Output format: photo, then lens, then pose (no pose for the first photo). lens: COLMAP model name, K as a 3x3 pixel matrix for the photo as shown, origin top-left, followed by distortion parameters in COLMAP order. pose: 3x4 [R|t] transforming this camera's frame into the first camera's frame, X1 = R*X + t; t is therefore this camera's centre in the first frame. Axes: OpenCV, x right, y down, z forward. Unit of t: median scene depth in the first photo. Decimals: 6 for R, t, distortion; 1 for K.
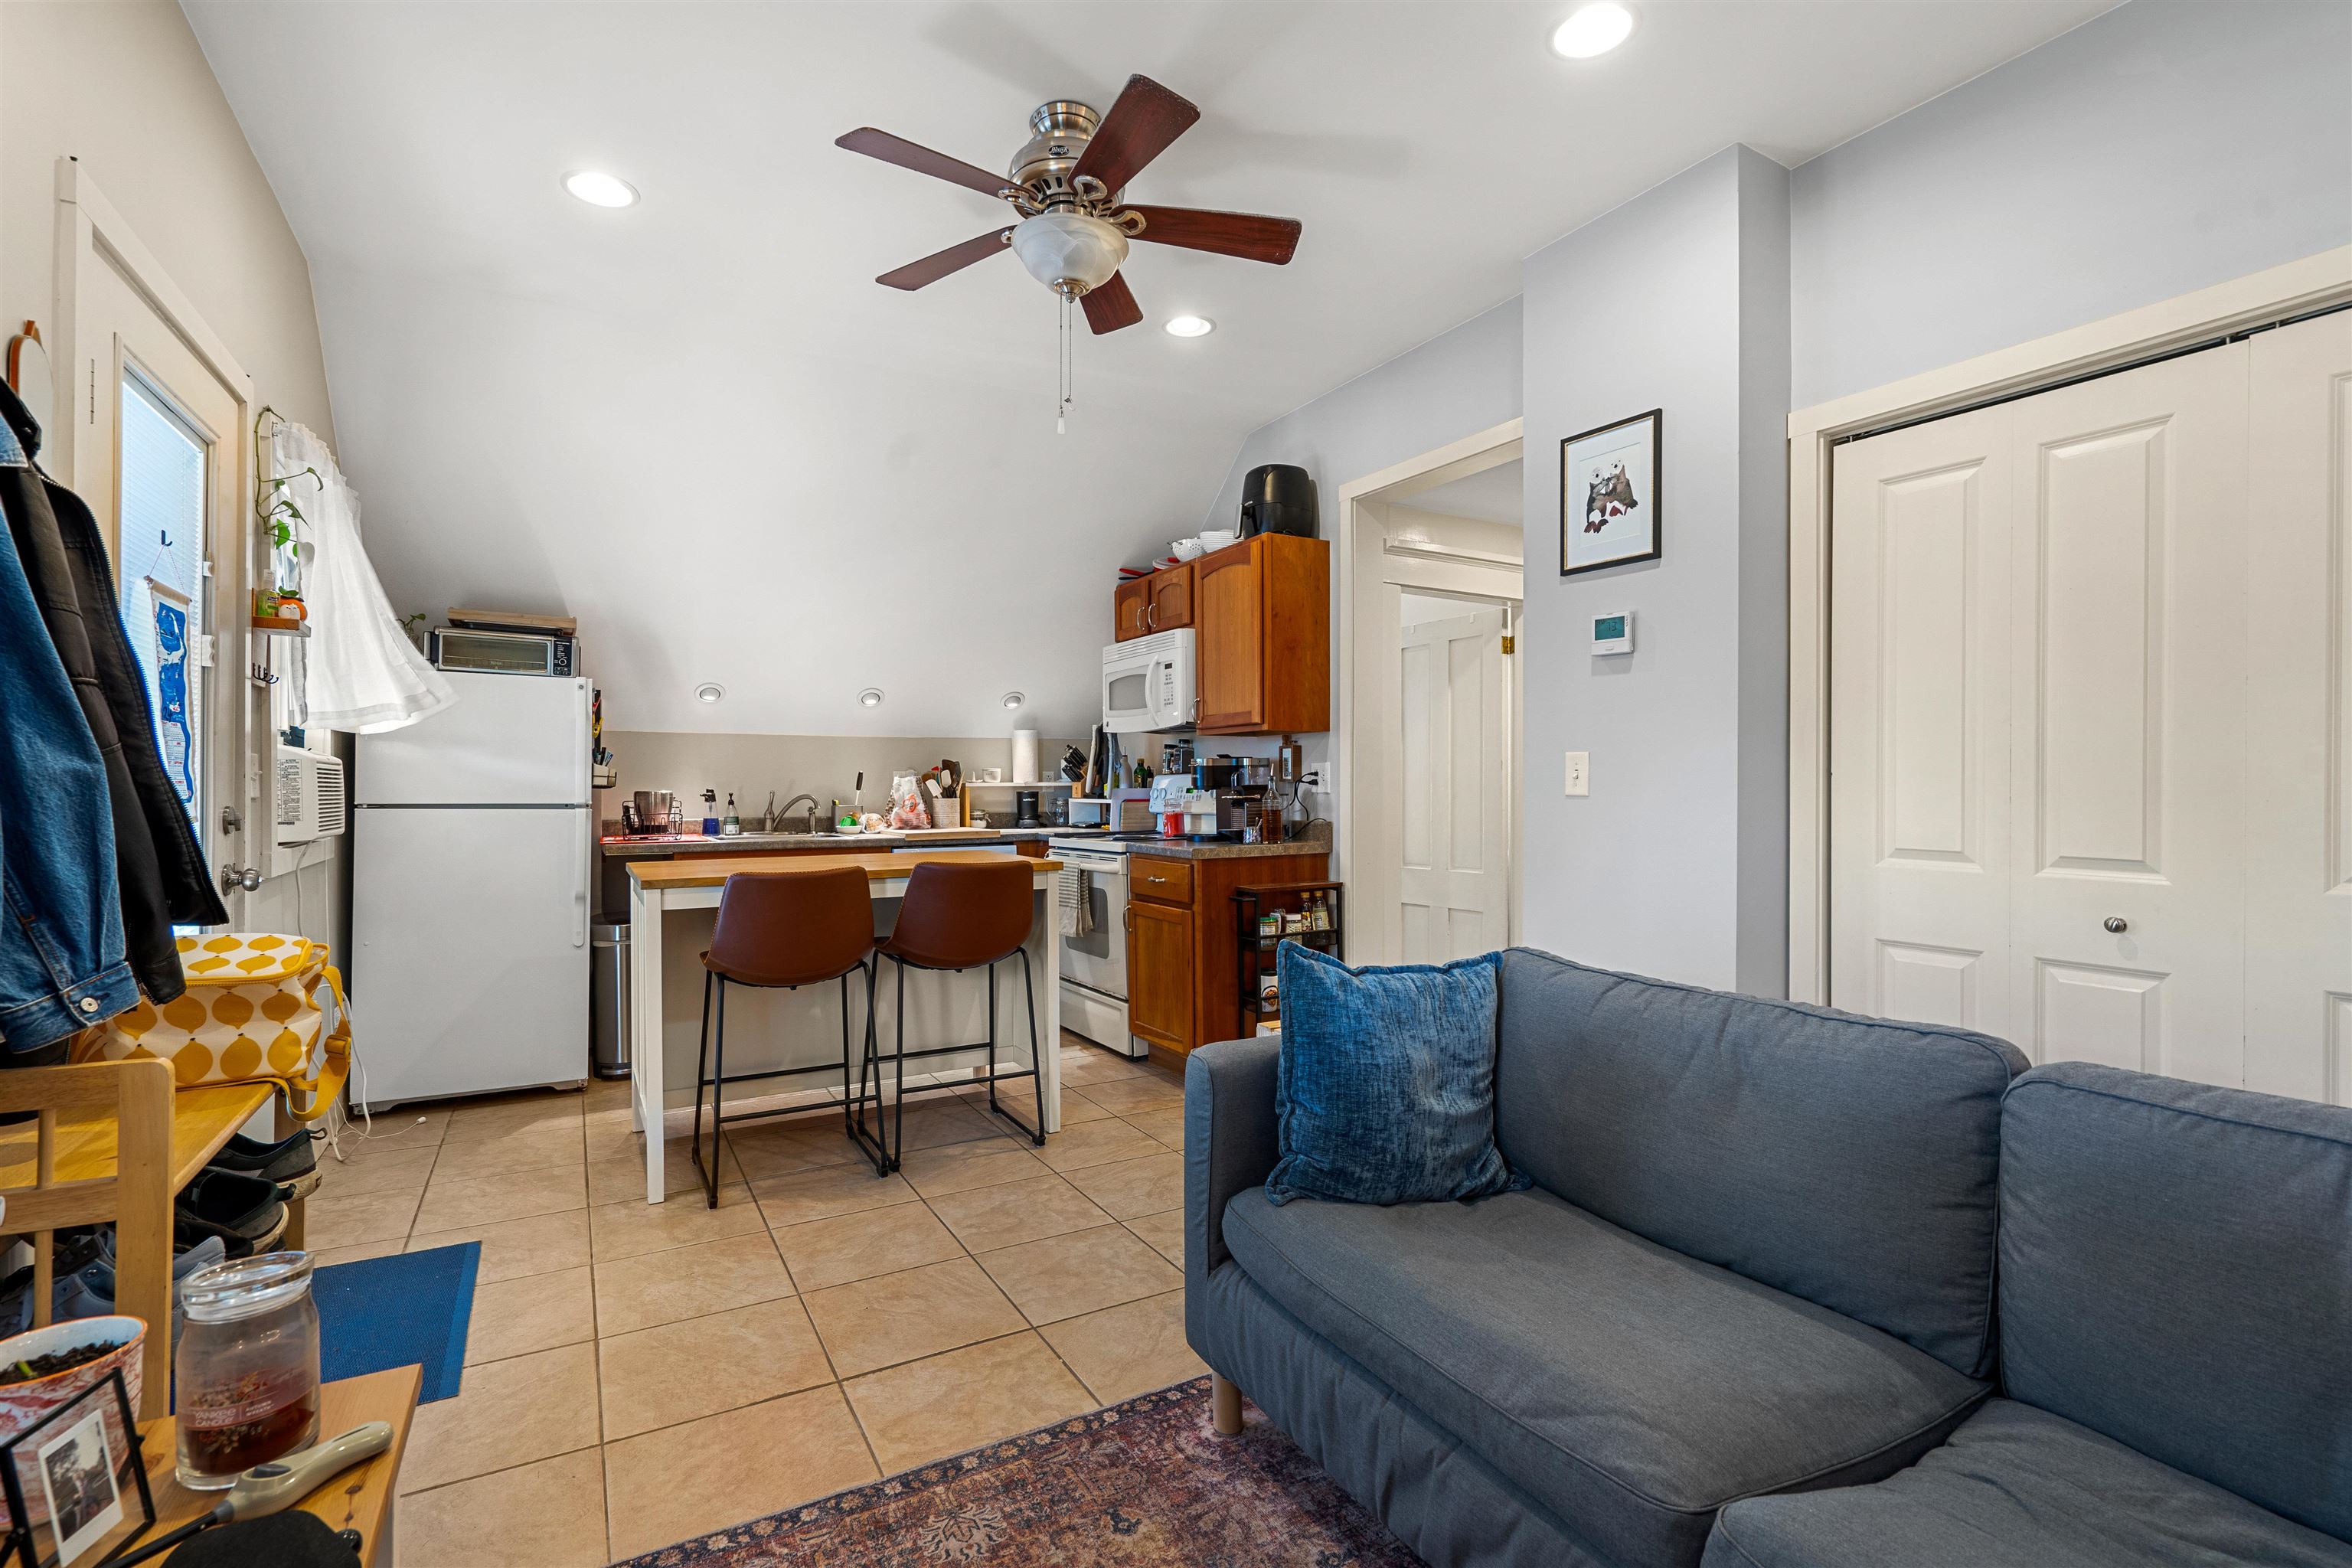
lens RADIAL K [[1077.6, 0, 1160.3], [0, 1077.6, 781.3], [0, 0, 1]] dist [-0.009599, 0.003838]
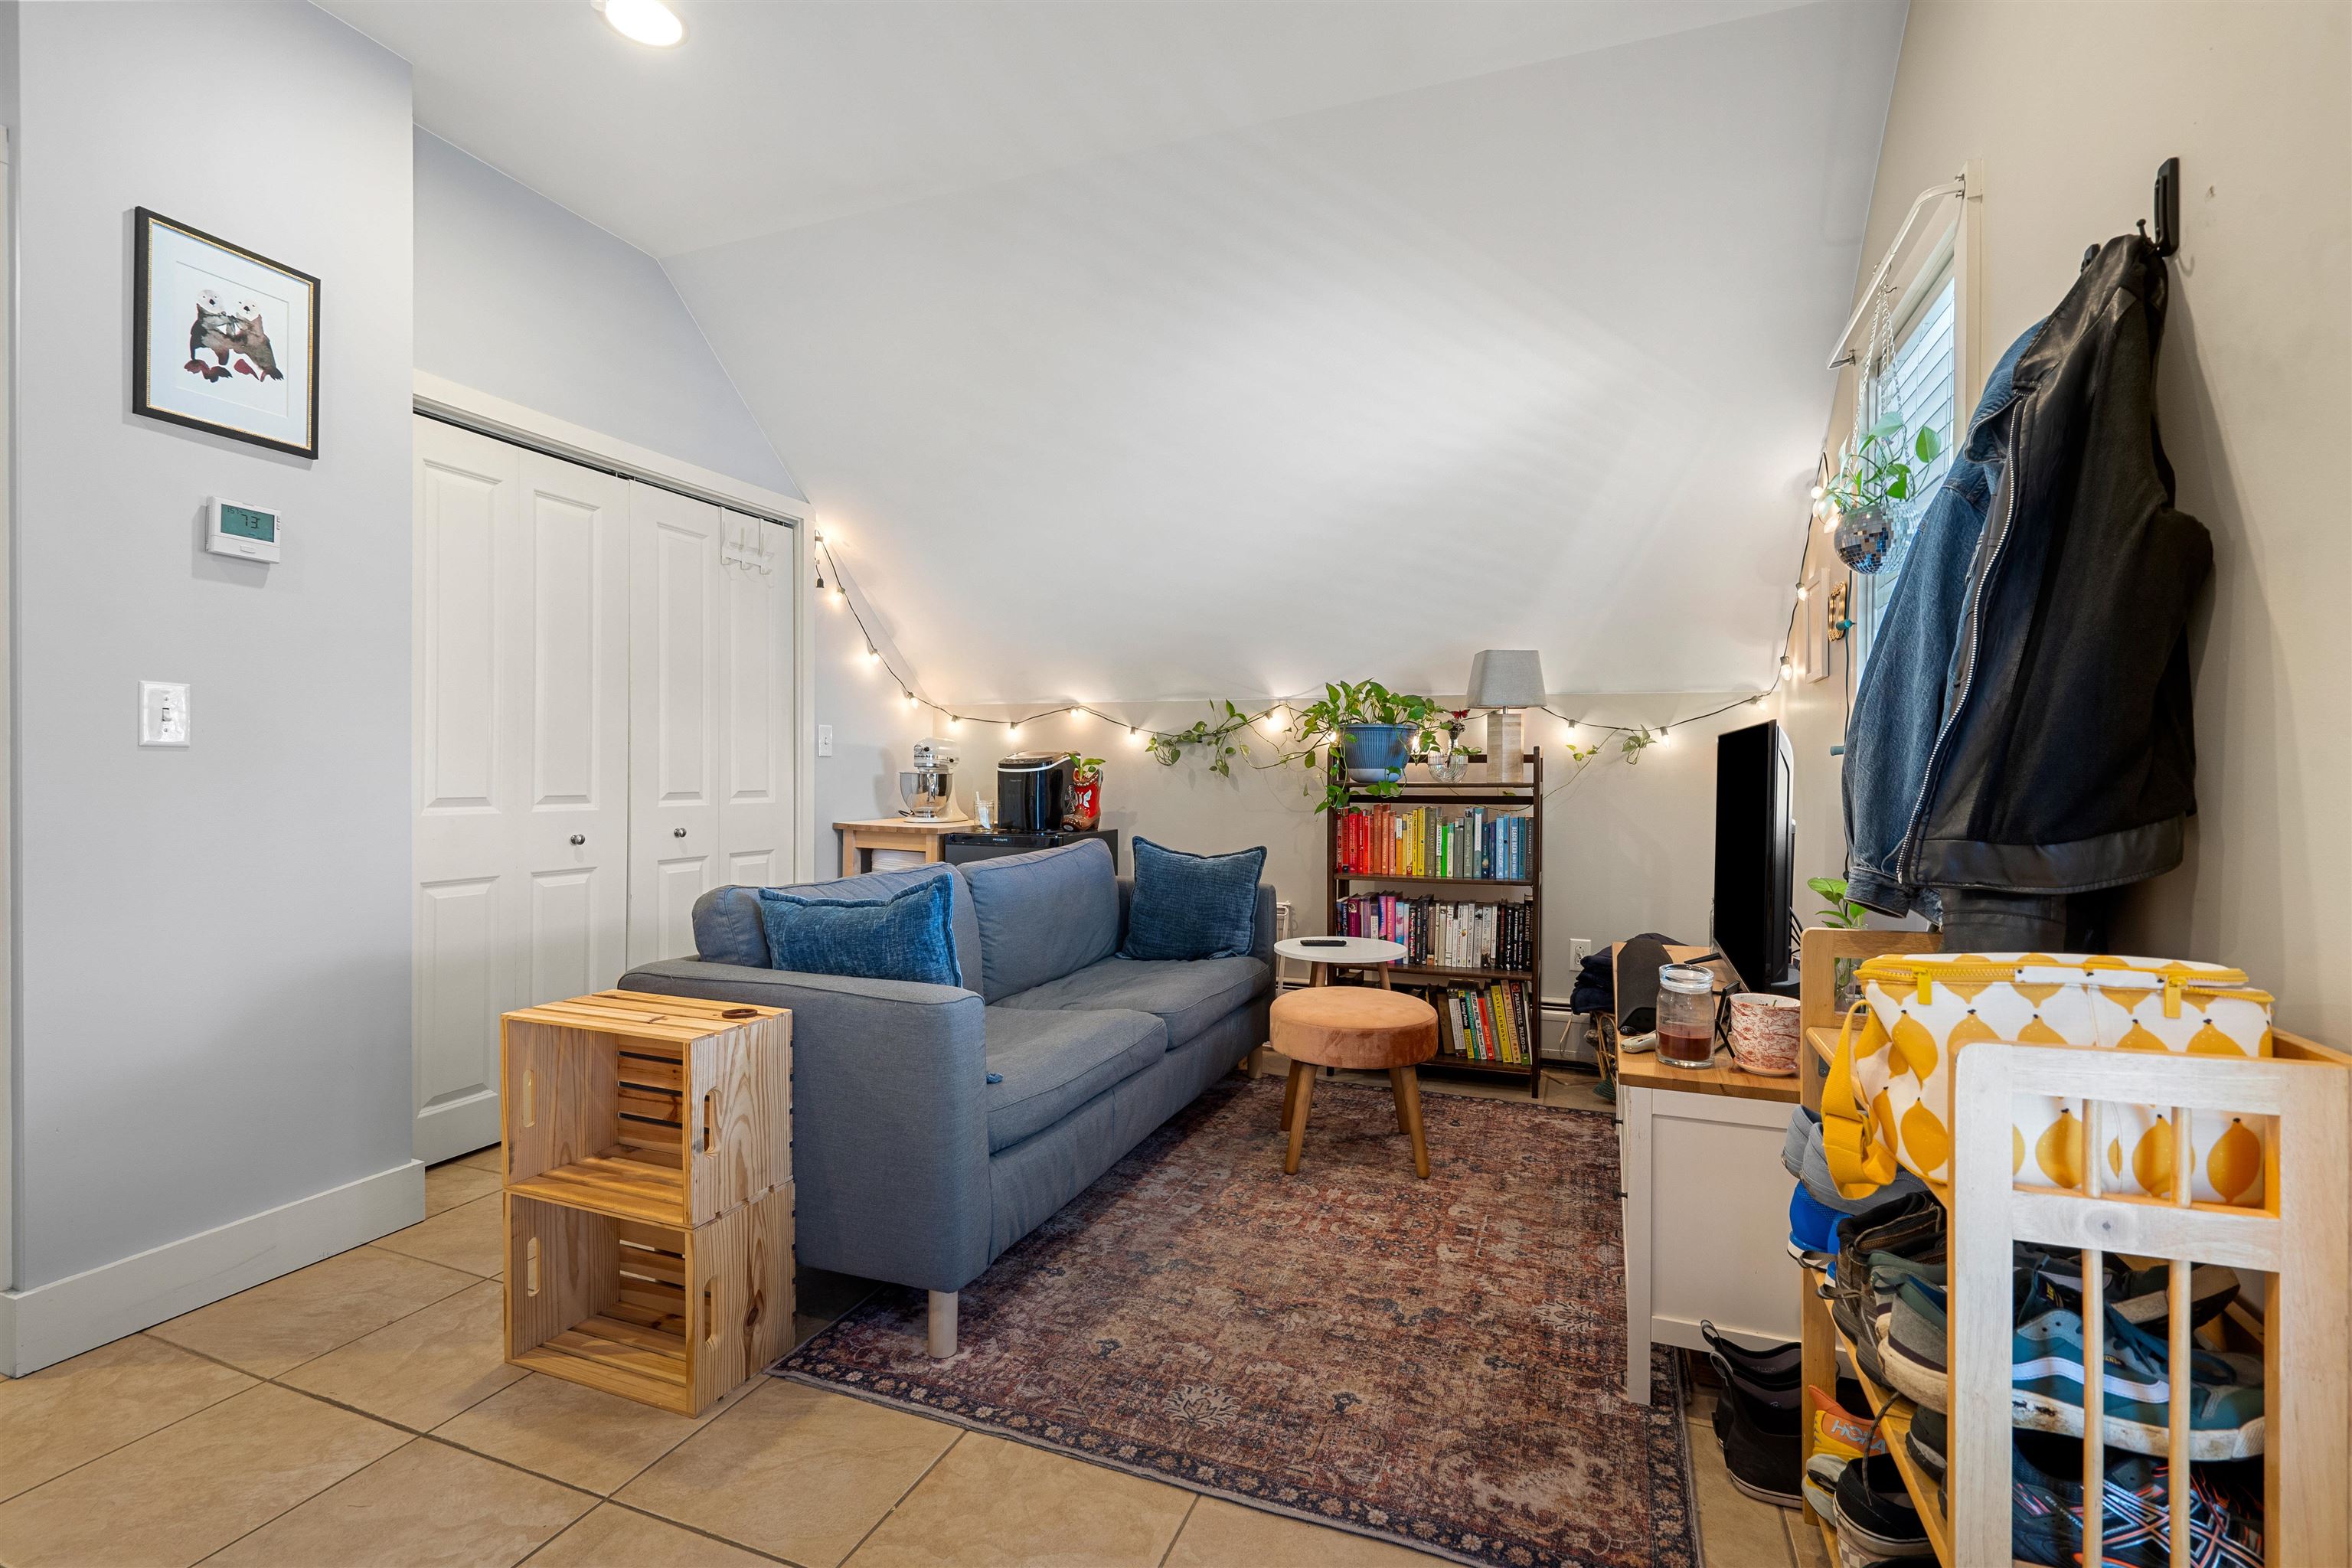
lens RADIAL K [[1077.6, 0, 1173.3], [0, 1077.6, 788.8], [0, 0, 1]] dist [-0.009599, 0.003838]
pose [[-0.638810, -0.017145, 0.769173, -0.418129], [-0.009796, 0.999852, 0.014151, 0.018900], [-0.769302, 0.001505, -0.638884, 0.716398]]
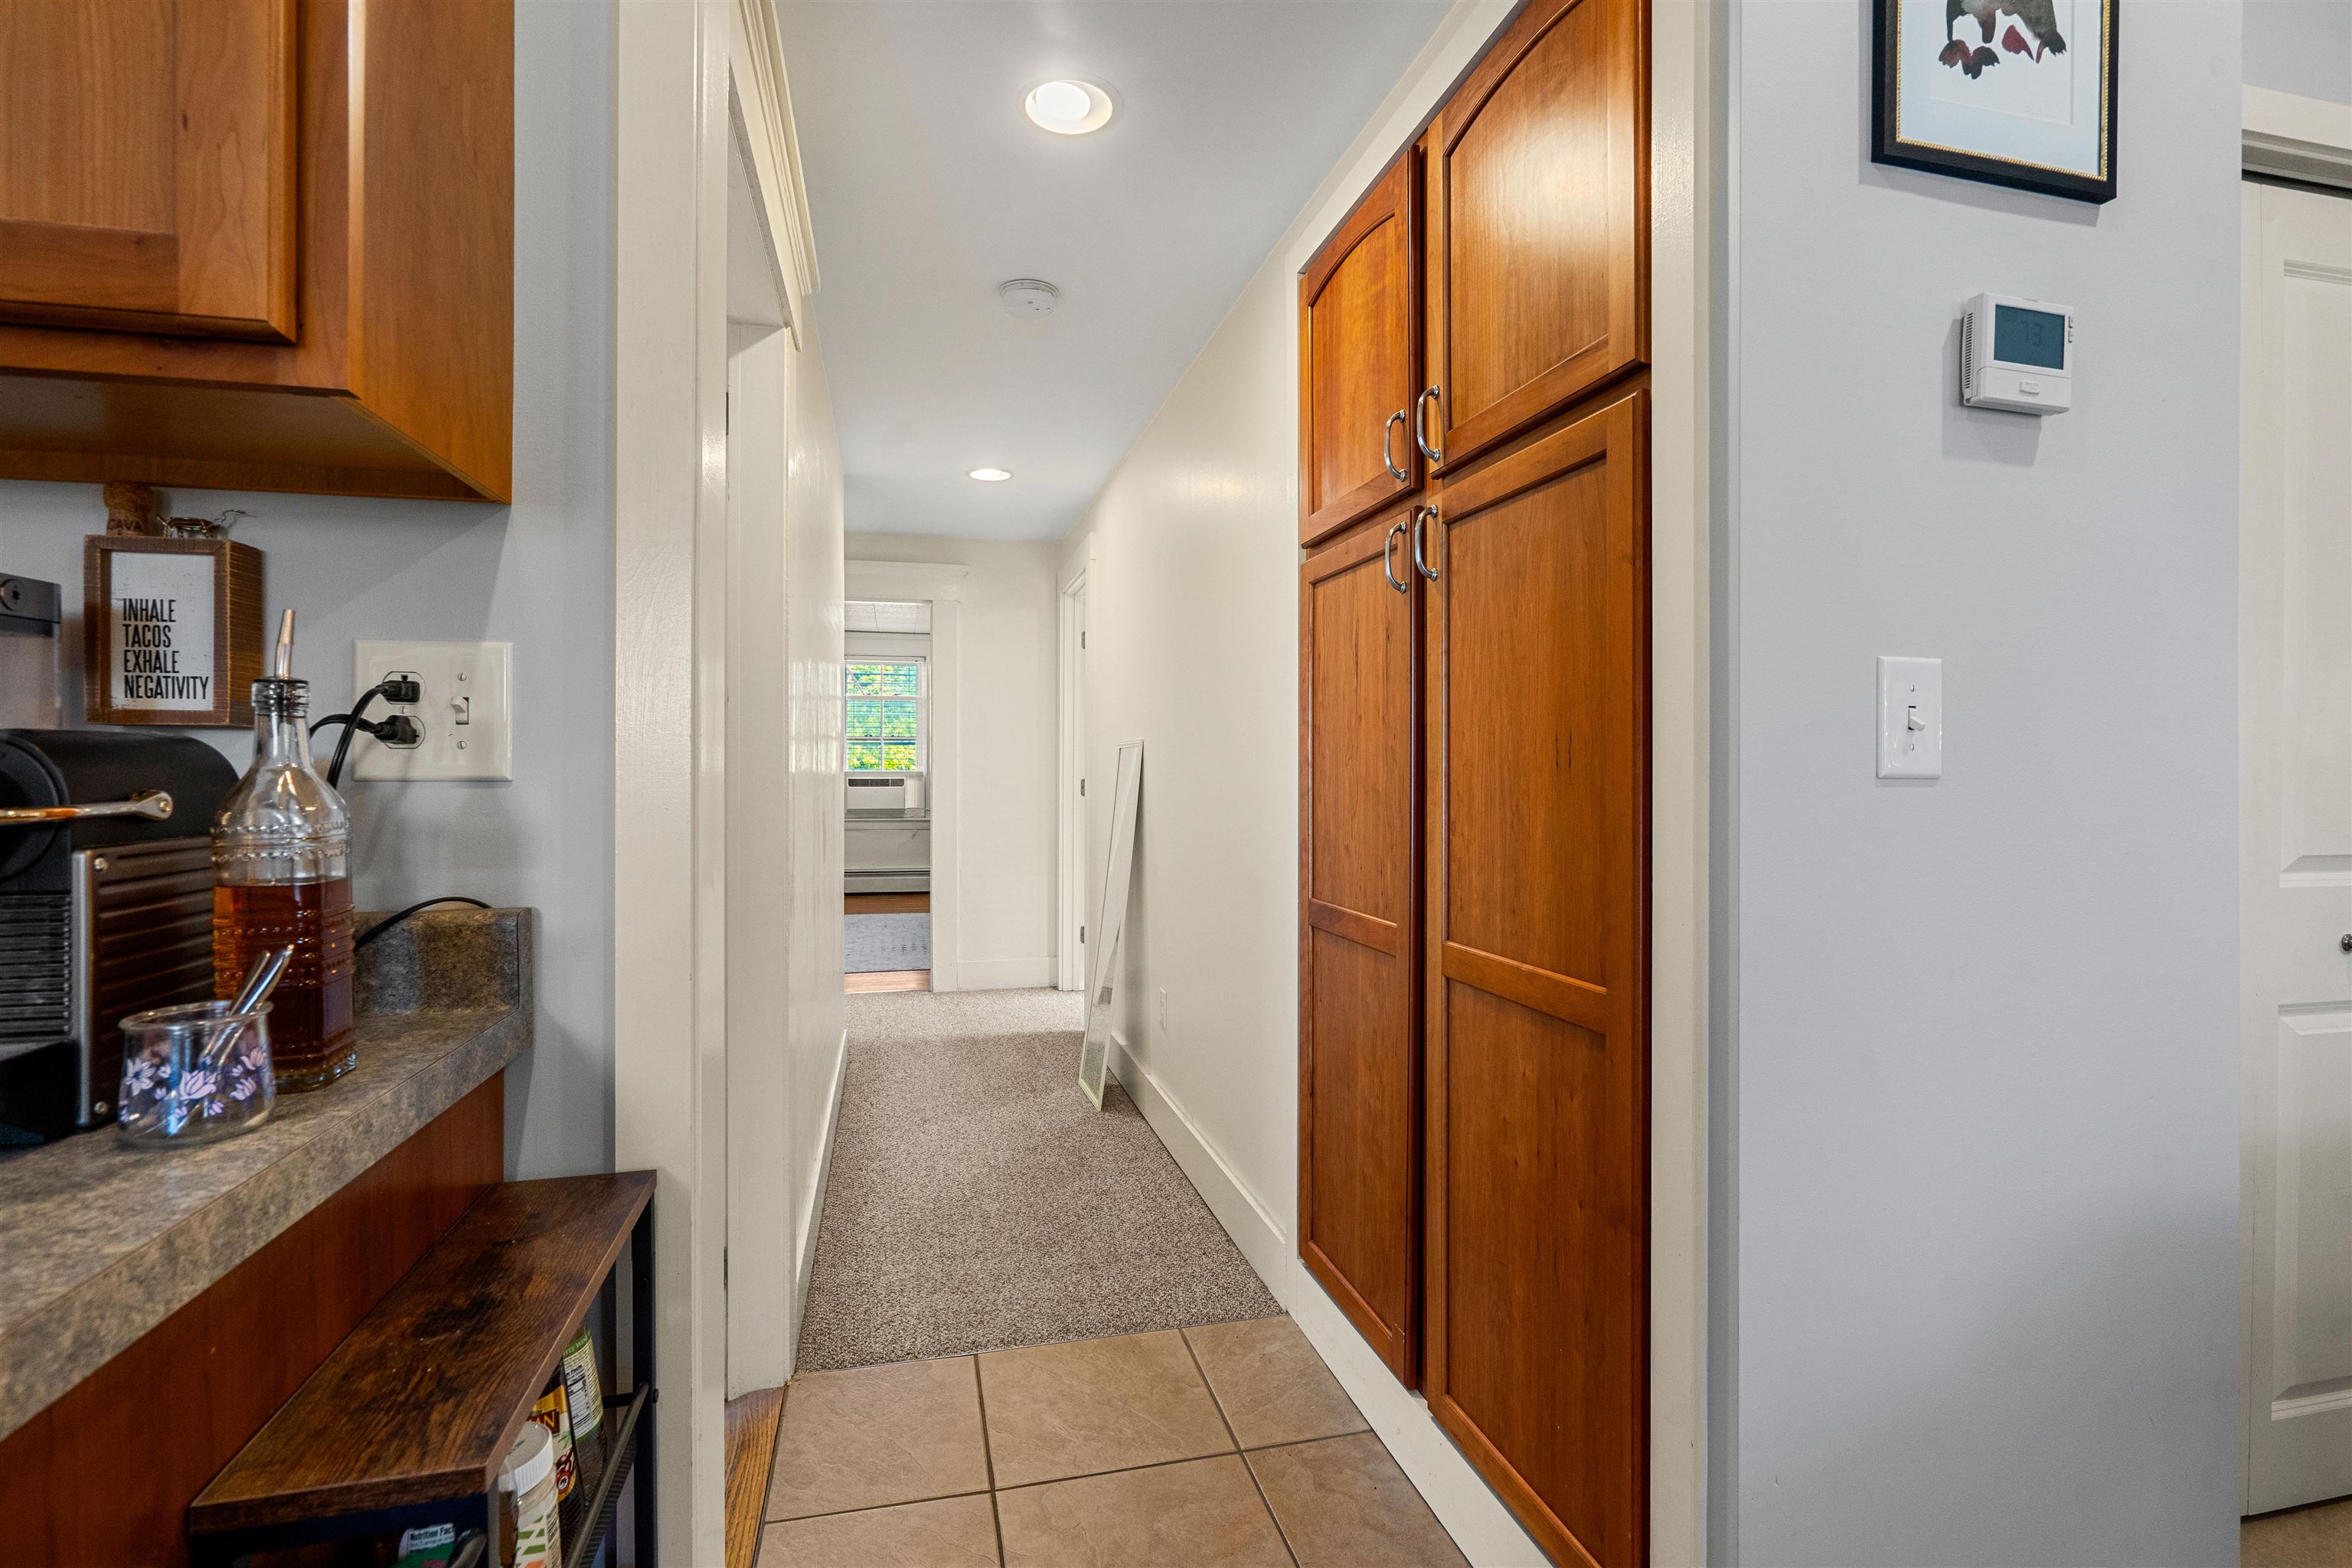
lens RADIAL K [[1077.6, 0, 1134.1], [0, 1077.6, 763.4], [0, 0, 1]] dist [-0.009599, 0.003838]
pose [[0.271033, 0.005505, 0.962554, -0.024112], [-0.003658, 0.999982, -0.004689, 0.008679], [-0.962563, -0.002250, 0.271049, 0.877902]]
